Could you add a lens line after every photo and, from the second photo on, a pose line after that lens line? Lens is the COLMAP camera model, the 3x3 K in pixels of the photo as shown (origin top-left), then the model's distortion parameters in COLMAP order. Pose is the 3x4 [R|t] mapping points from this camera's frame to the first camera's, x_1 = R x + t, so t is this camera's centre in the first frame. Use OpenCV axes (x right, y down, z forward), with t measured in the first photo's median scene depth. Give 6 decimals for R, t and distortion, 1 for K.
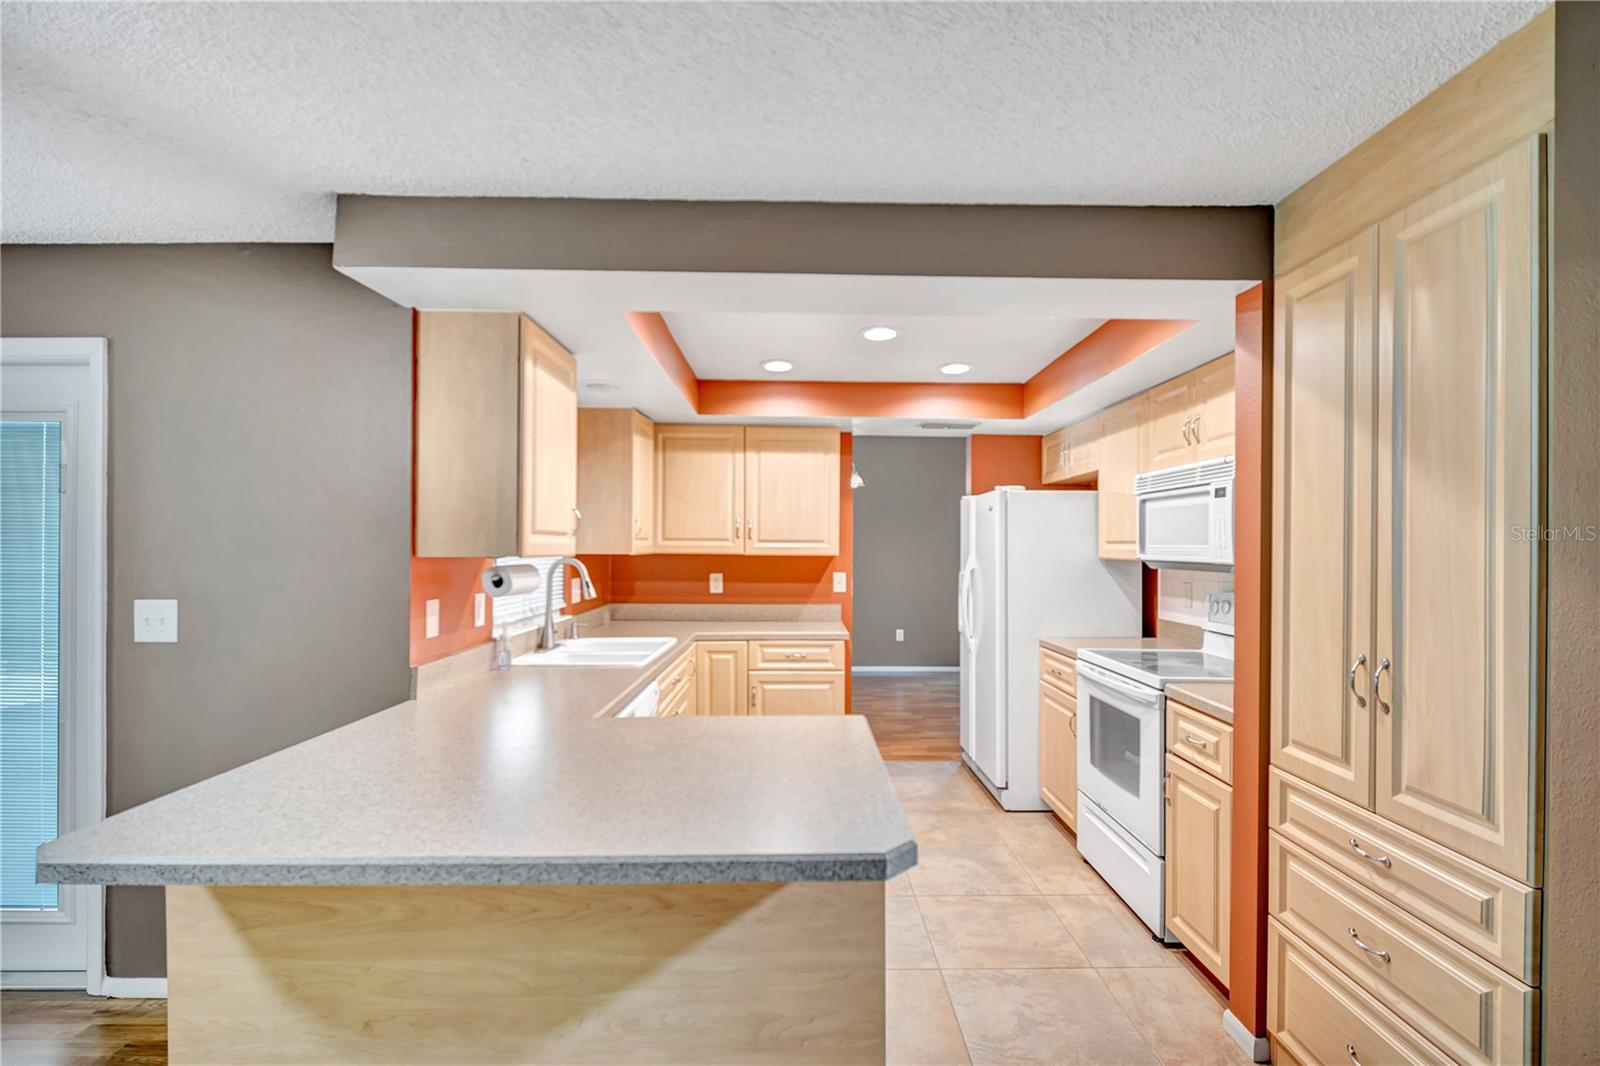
lens RADIAL K [[747.1, 0, 807.1], [0, 747.1, 542.2], [0, 0, 1]] dist [0.002243, -0.009077]
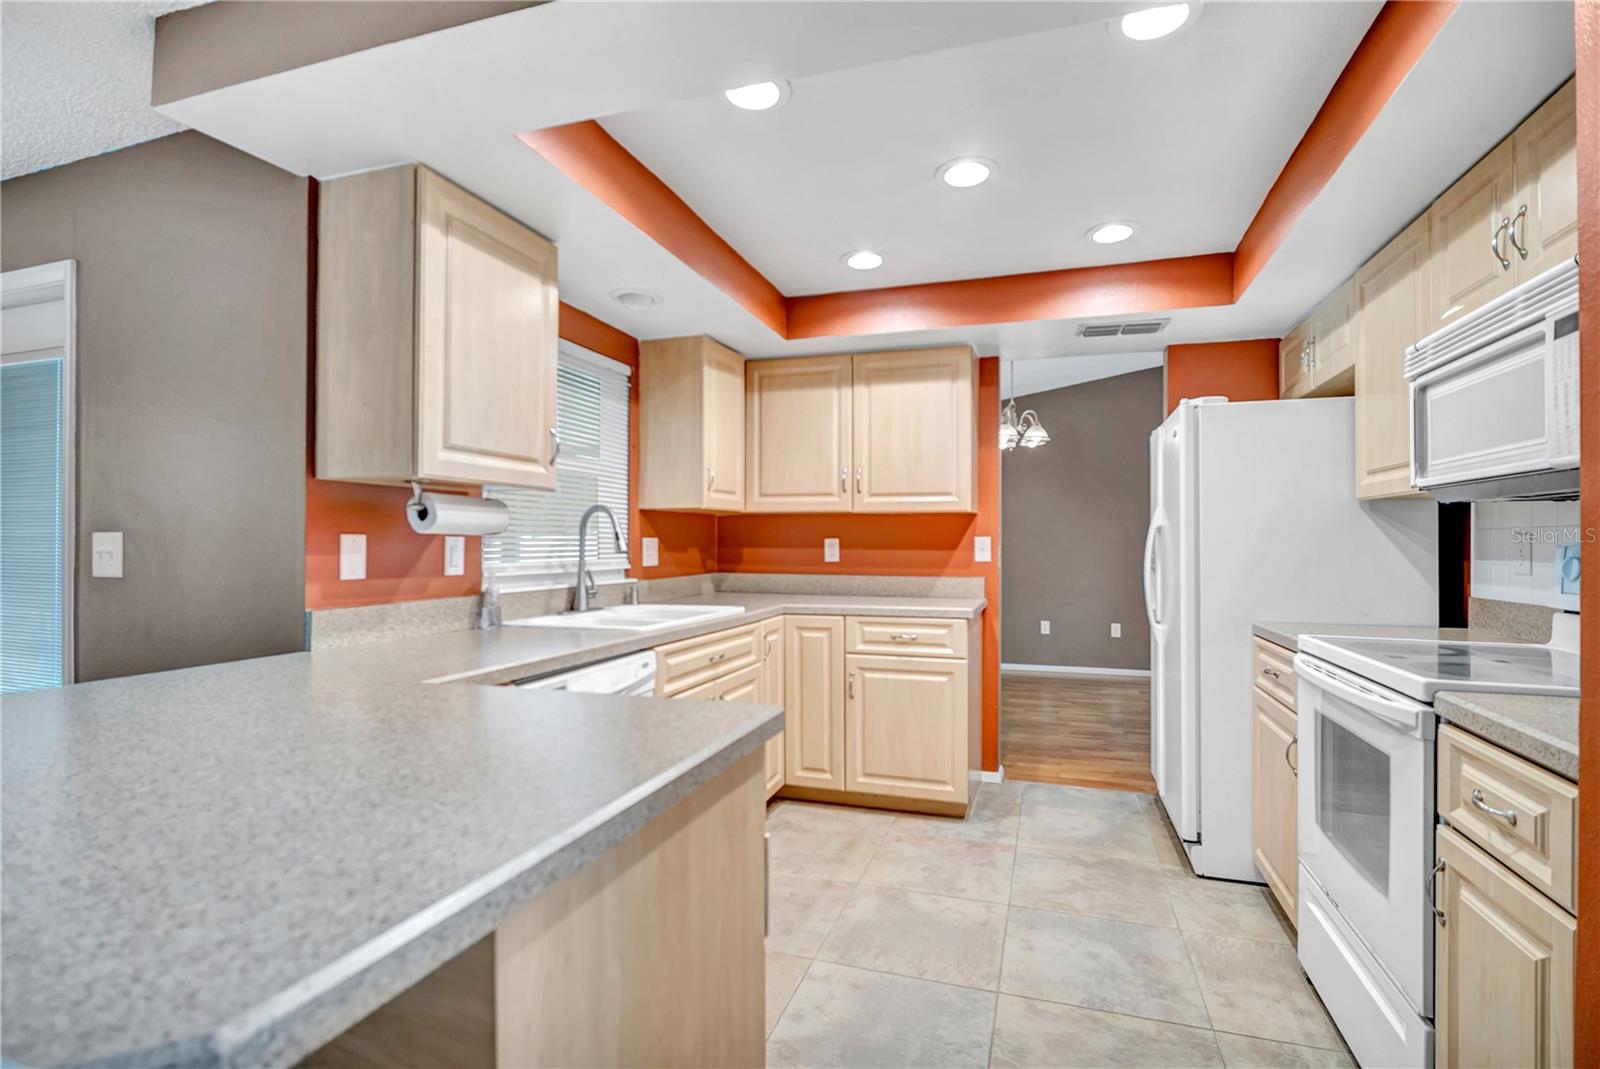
lens RADIAL K [[747.1, 0, 808.1], [0, 747.1, 537.8], [0, 0, 1]] dist [0.002243, -0.009077]
pose [[0.944833, -0.004998, -0.327515, 0.196005], [0.003619, 0.999982, -0.004821, 0.069050], [0.327533, 0.003370, 0.944834, 0.303165]]
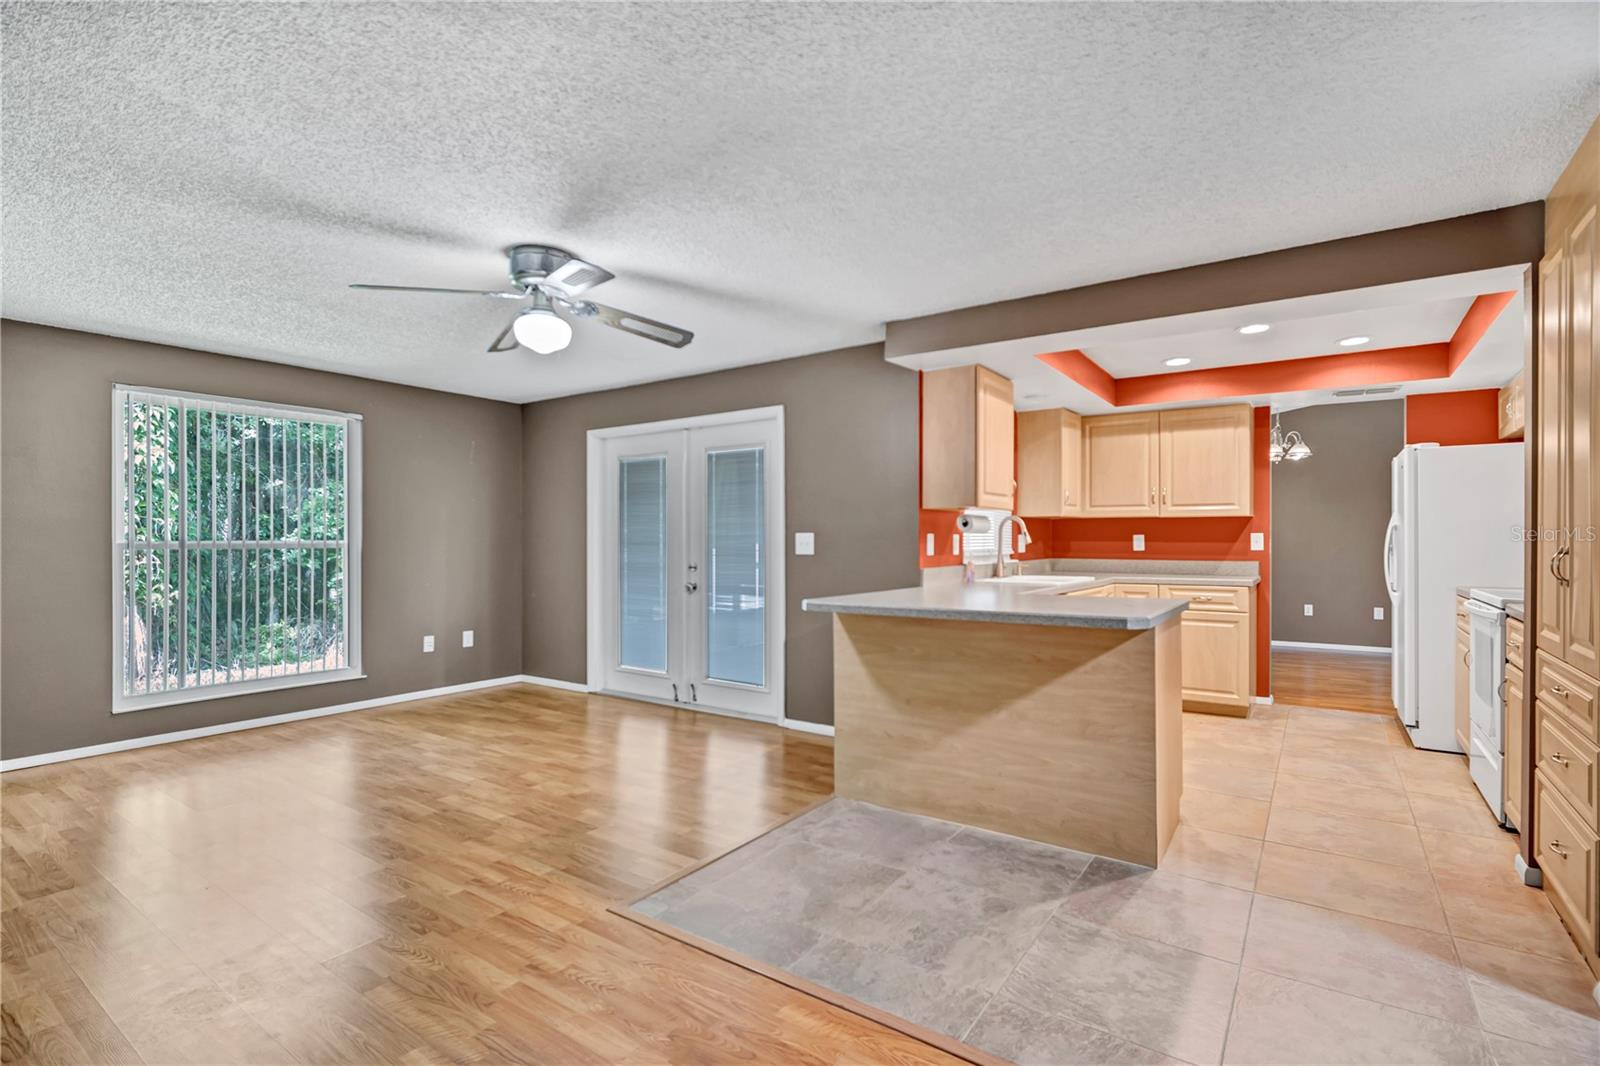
lens RADIAL K [[747.1, 0, 803.7], [0, 747.1, 541.8], [0, 0, 1]] dist [0.002243, -0.009077]
pose [[0.812460, -0.002693, -0.583011, 0.221926], [0.006762, 0.999966, 0.004803, 0.067738], [0.582978, -0.007845, 0.812450, -0.474365]]
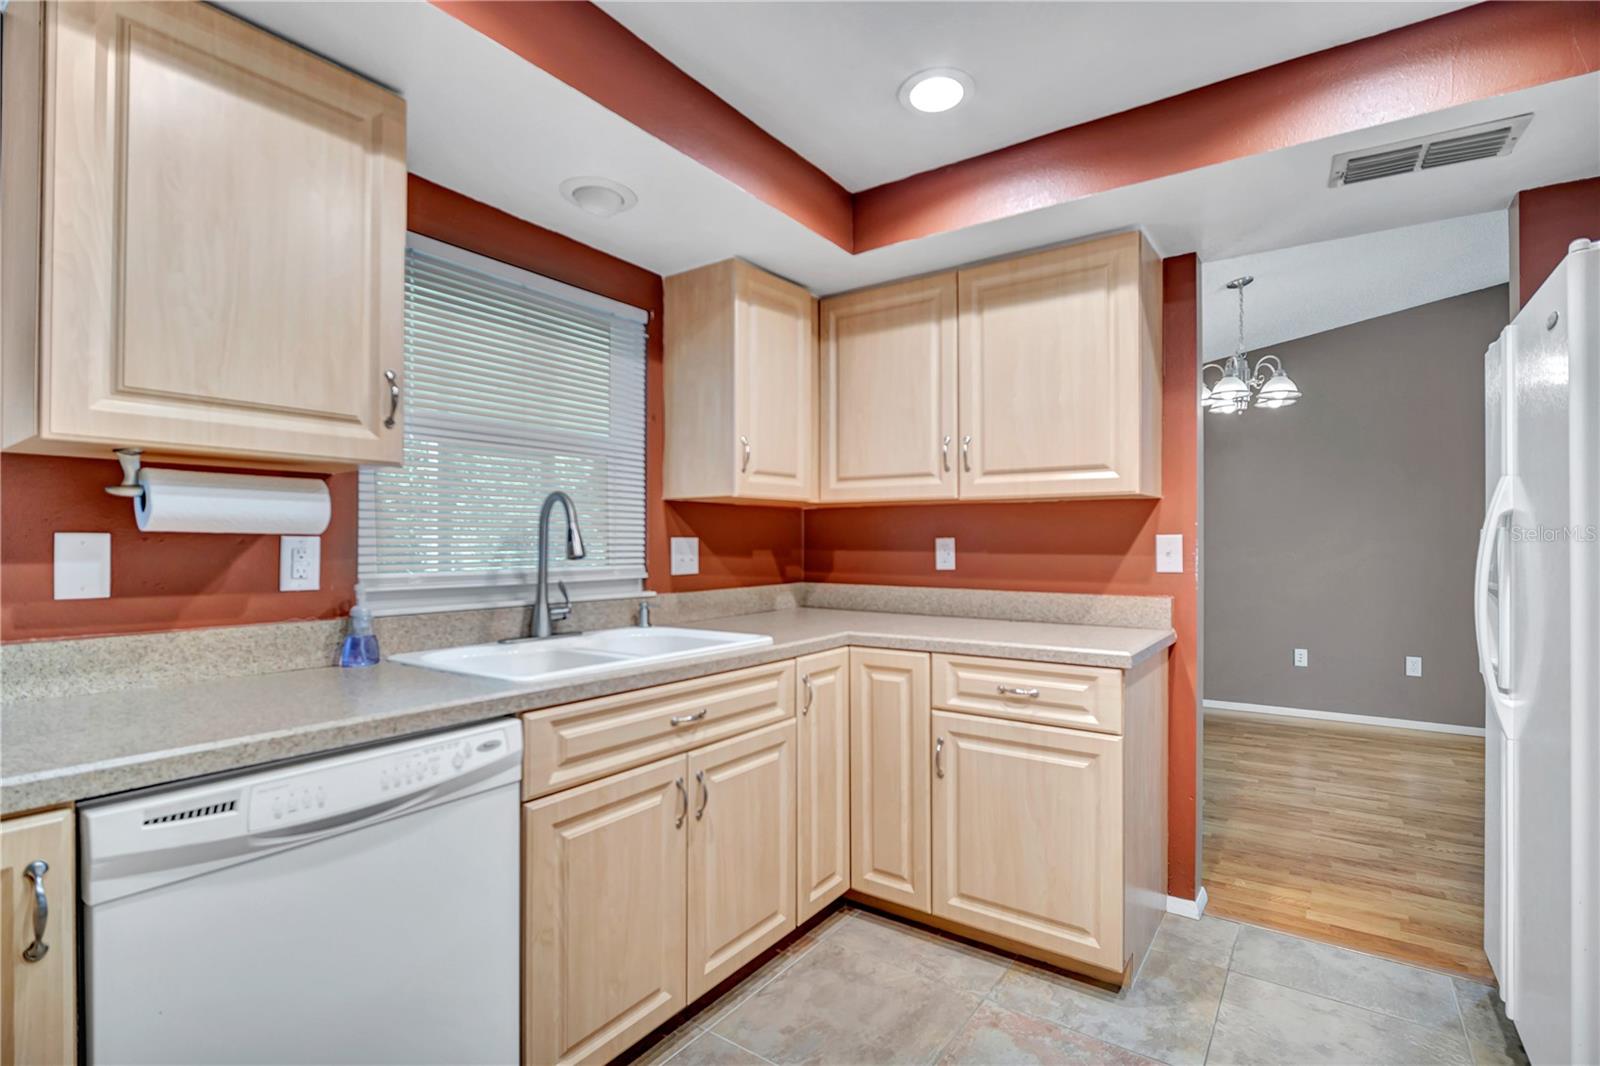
lens RADIAL K [[747.1, 0, 807.5], [0, 747.1, 540.1], [0, 0, 1]] dist [0.002243, -0.009077]
pose [[0.809142, -0.005803, -0.587584, 0.220310], [0.004869, 0.999983, -0.003172, 0.069397], [0.587593, -0.000294, 0.809157, 0.681166]]
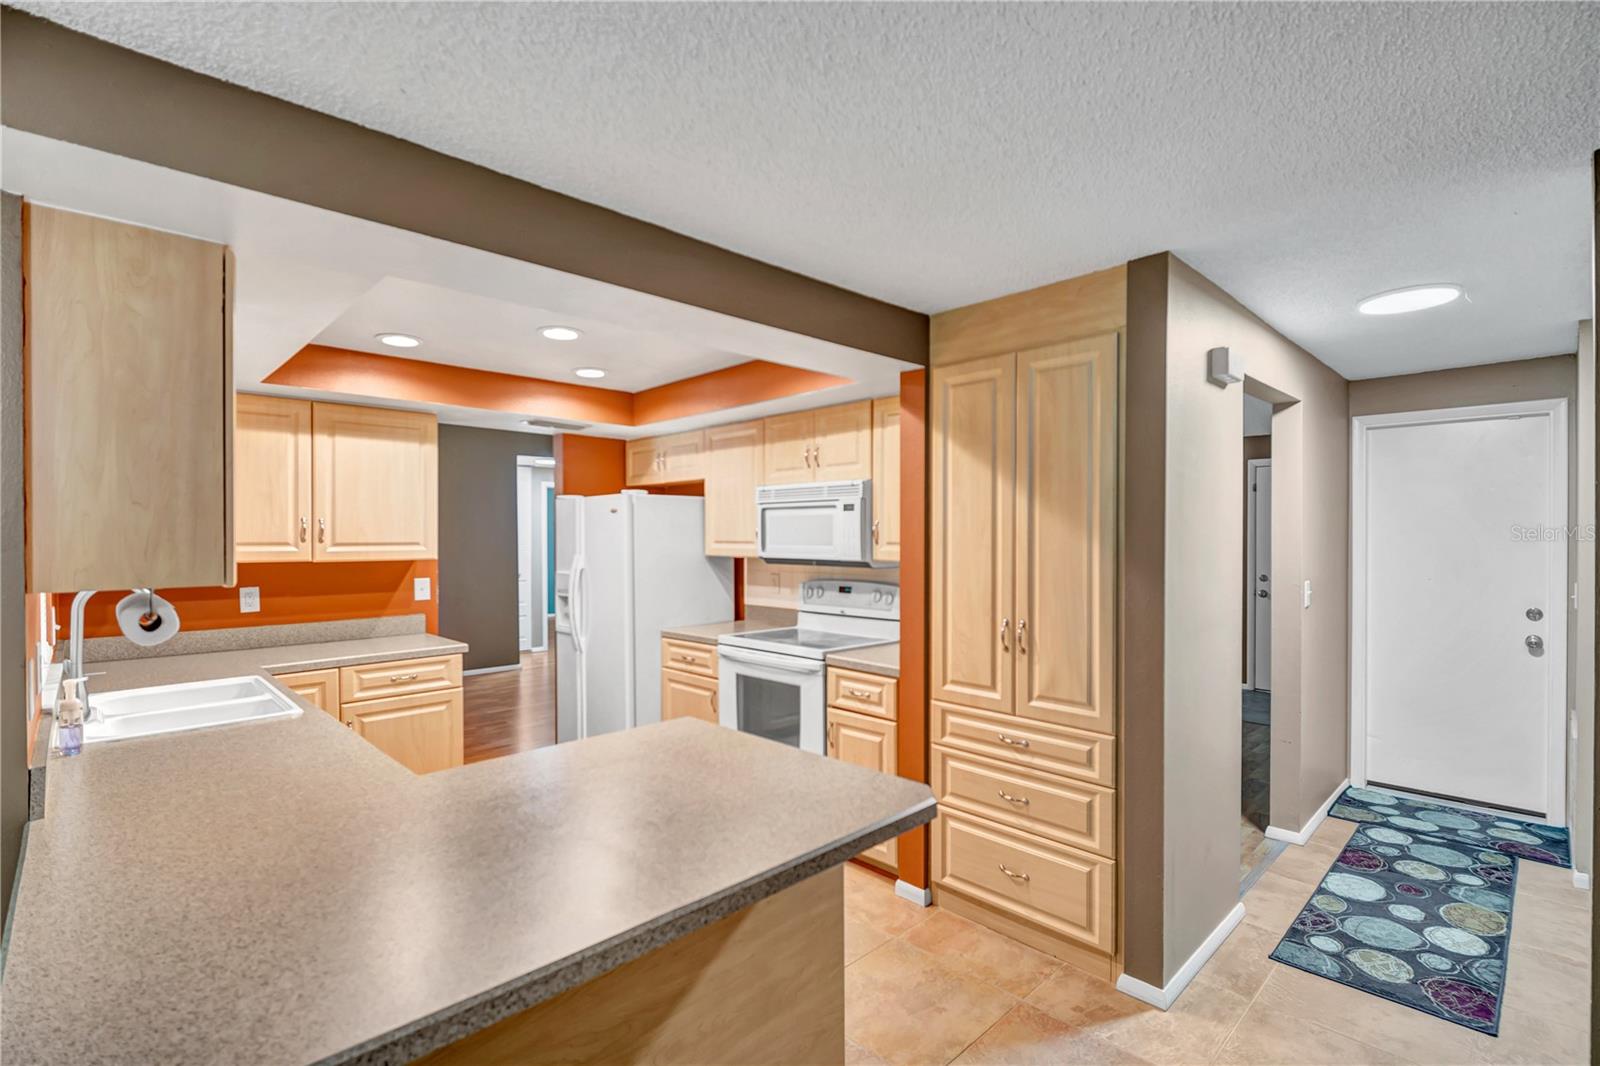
lens RADIAL K [[747.1, 0, 812.8], [0, 747.1, 539.5], [0, 0, 1]] dist [0.002243, -0.009077]
pose [[0.721250, -0.012382, 0.692564, -0.359622], [0.003078, 0.999888, 0.014671, -0.024820], [-0.692668, -0.008450, 0.721207, 0.069082]]
